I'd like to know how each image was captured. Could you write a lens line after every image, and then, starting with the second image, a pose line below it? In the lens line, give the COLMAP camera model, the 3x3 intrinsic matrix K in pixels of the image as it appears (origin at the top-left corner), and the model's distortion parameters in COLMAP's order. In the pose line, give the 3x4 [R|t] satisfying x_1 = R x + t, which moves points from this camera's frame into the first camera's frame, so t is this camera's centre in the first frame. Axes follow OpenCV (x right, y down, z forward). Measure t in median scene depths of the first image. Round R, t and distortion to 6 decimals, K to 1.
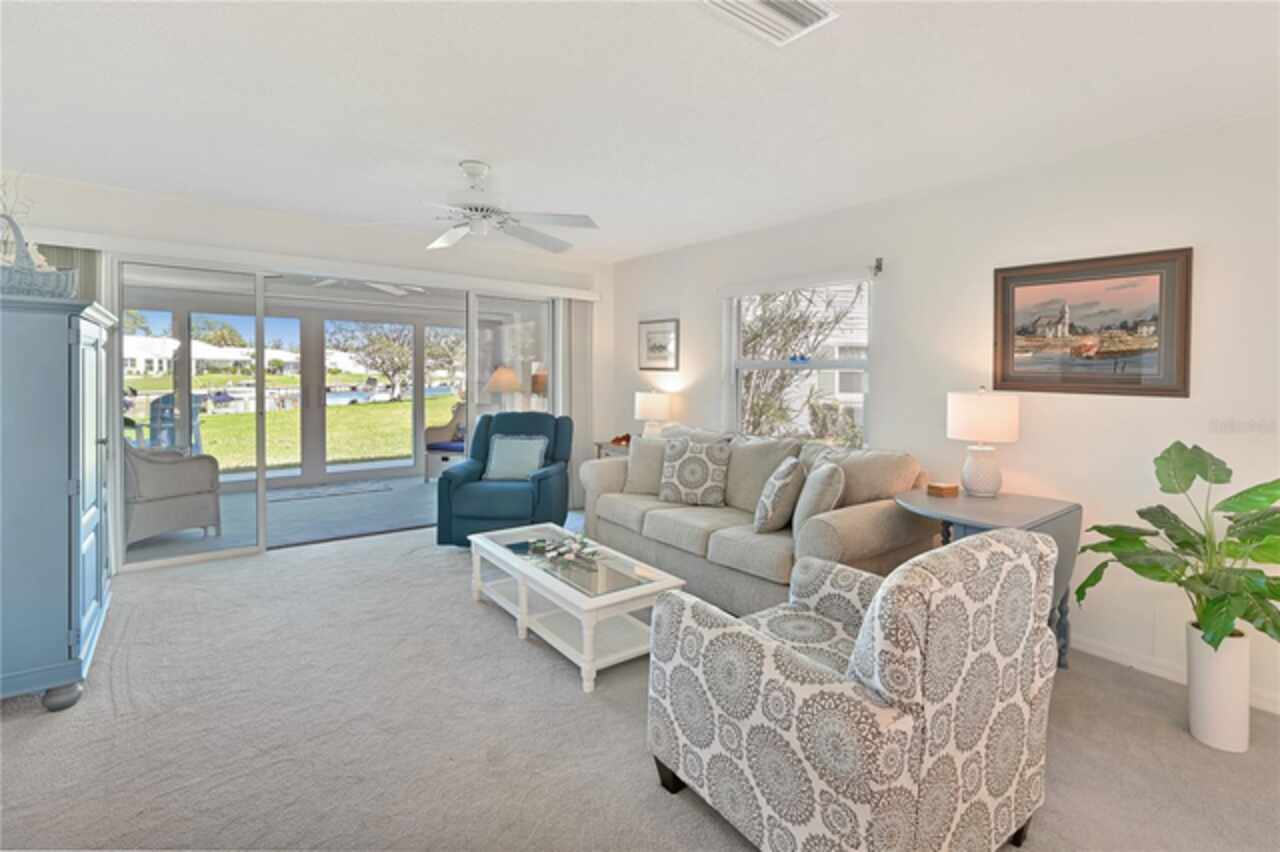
lens RADIAL K [[598.2, 0, 695.7], [0, 598.2, 397.4], [0, 0, 1]] dist [0.000066, -0.000042]
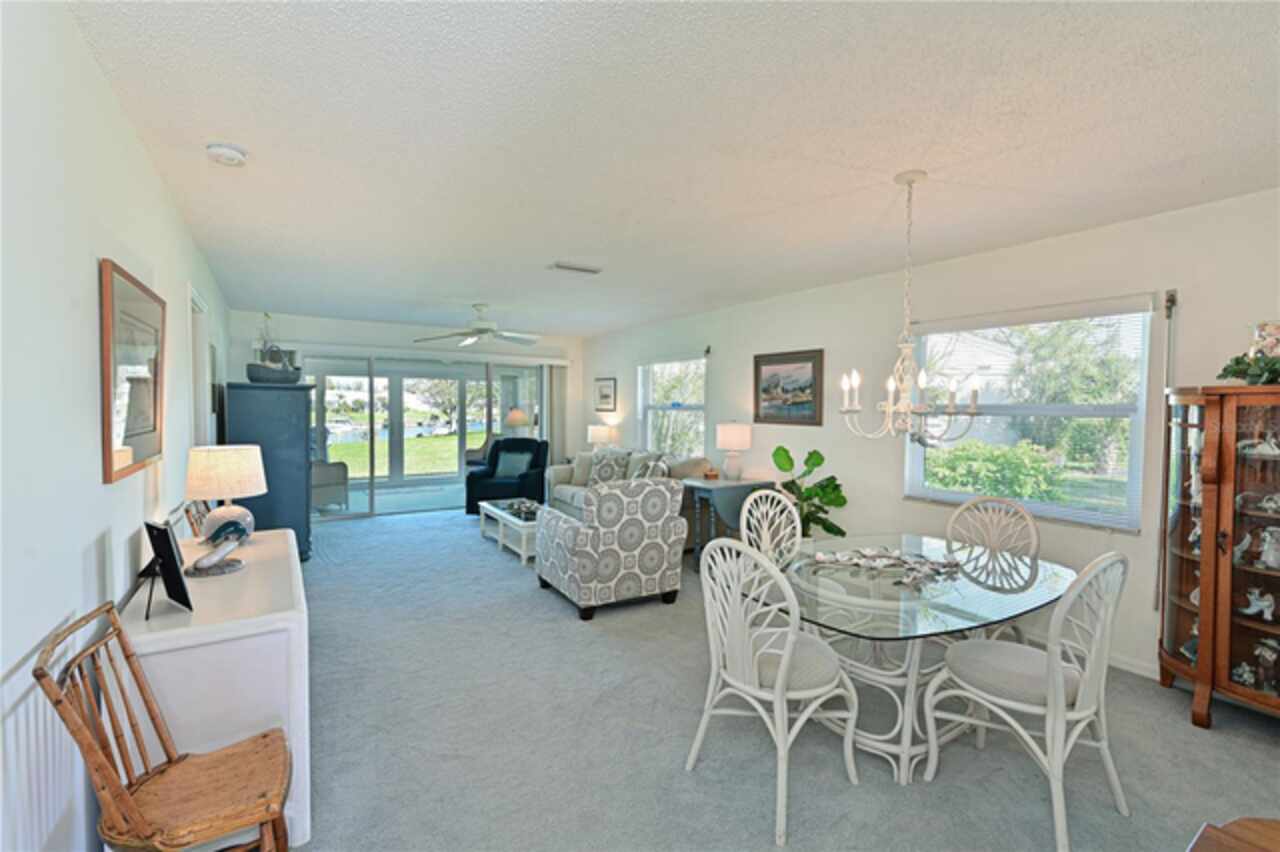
lens RADIAL K [[560.2, 0, 640.0], [0, 560.2, 426.0], [0, 0, 1]] dist [0.000763, 0.000023]
pose [[0.989515, -0.003110, -0.144400, 0.247001], [0.001740, 0.999952, -0.009612, 0.007749], [0.144423, 0.009260, 0.989473, -0.436127]]
